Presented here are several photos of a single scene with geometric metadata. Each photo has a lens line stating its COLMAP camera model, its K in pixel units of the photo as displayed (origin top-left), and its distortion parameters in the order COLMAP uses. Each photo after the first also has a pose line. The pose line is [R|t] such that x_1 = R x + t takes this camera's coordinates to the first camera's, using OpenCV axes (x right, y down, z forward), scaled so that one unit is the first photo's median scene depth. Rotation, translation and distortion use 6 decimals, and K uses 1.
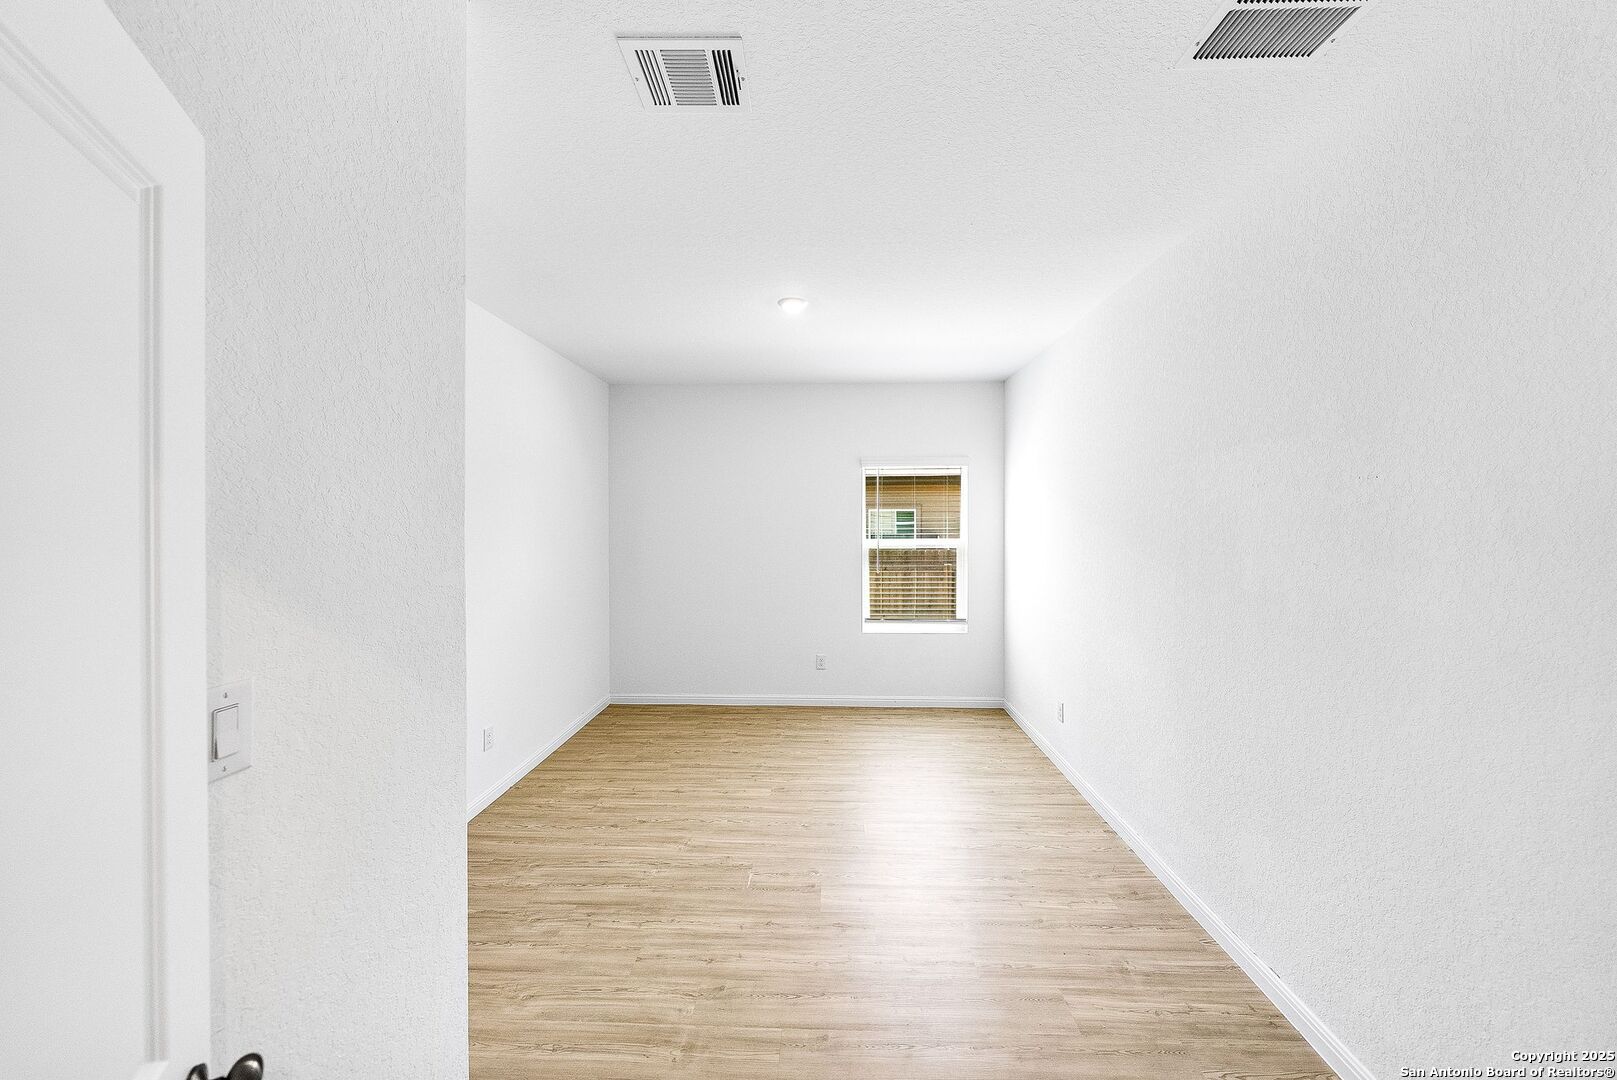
lens RADIAL K [[564.2, 0, 806.7], [0, 564.2, 531.3], [0, 0, 1]] dist [-0.000821, 0.000027]
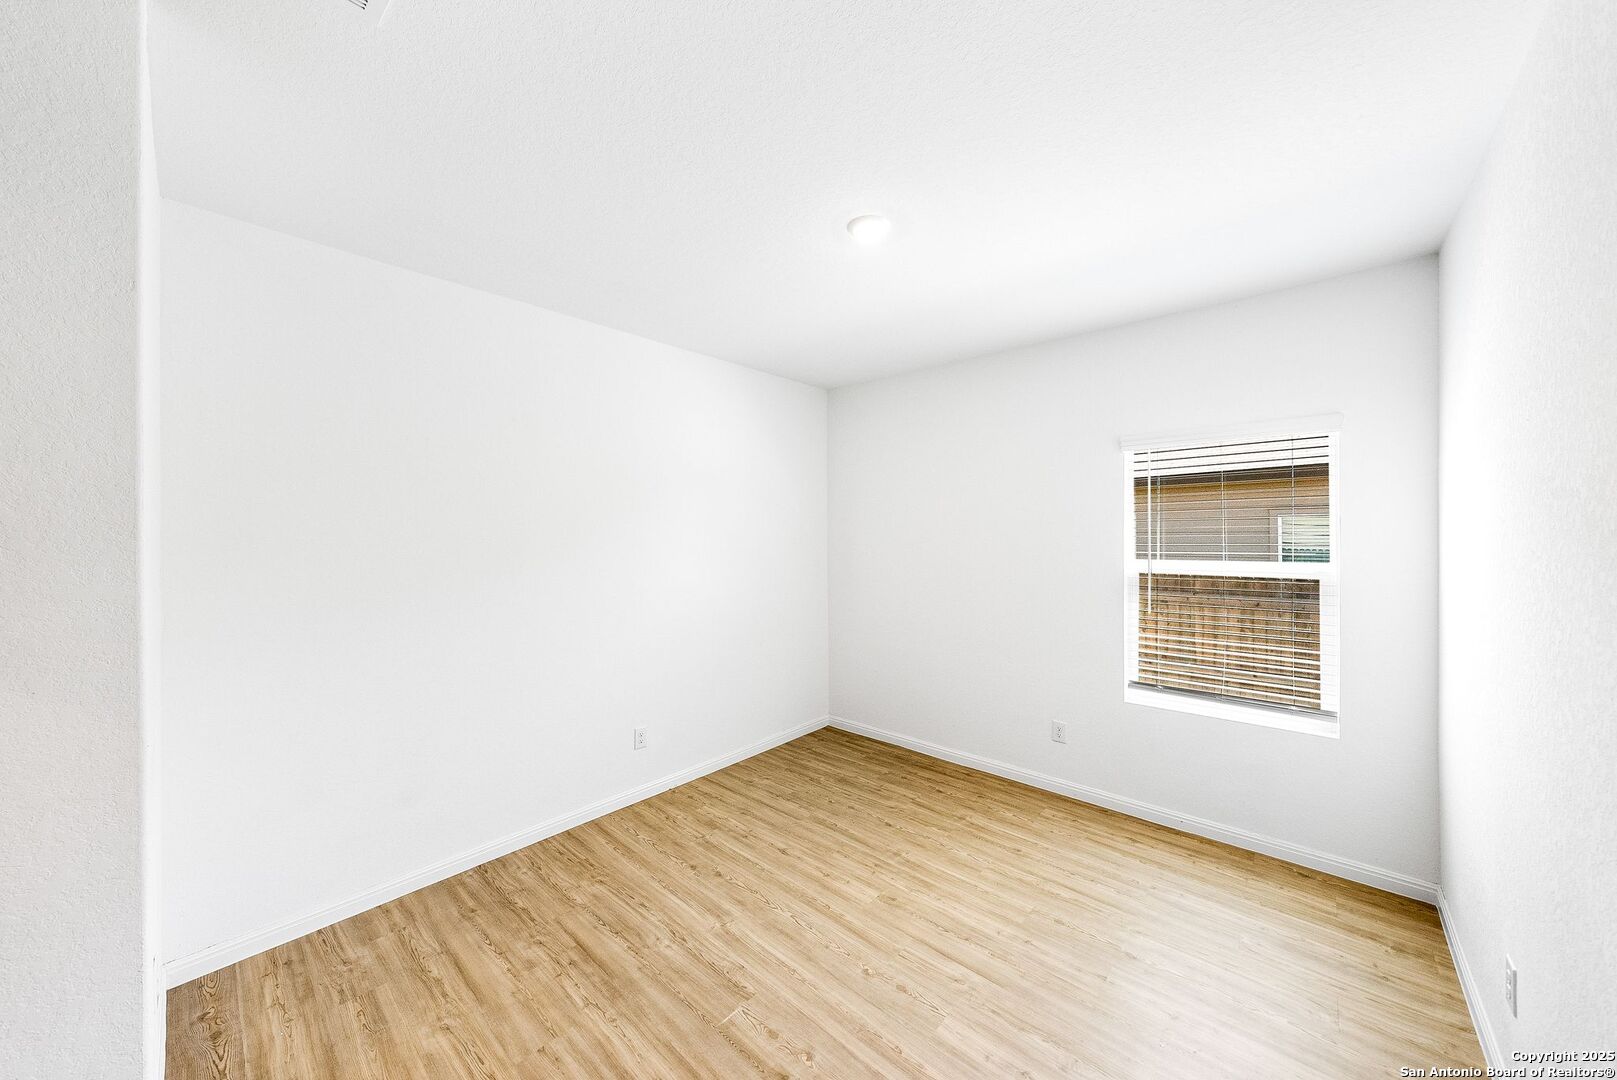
lens RADIAL K [[564.2, 0, 810.1], [0, 564.2, 543.3], [0, 0, 1]] dist [-0.000821, 0.000027]
pose [[0.771159, 0.012393, -0.636522, 0.292587], [-0.010962, 0.999921, 0.006188, -0.006119], [0.636548, 0.002206, 0.771234, 0.324888]]
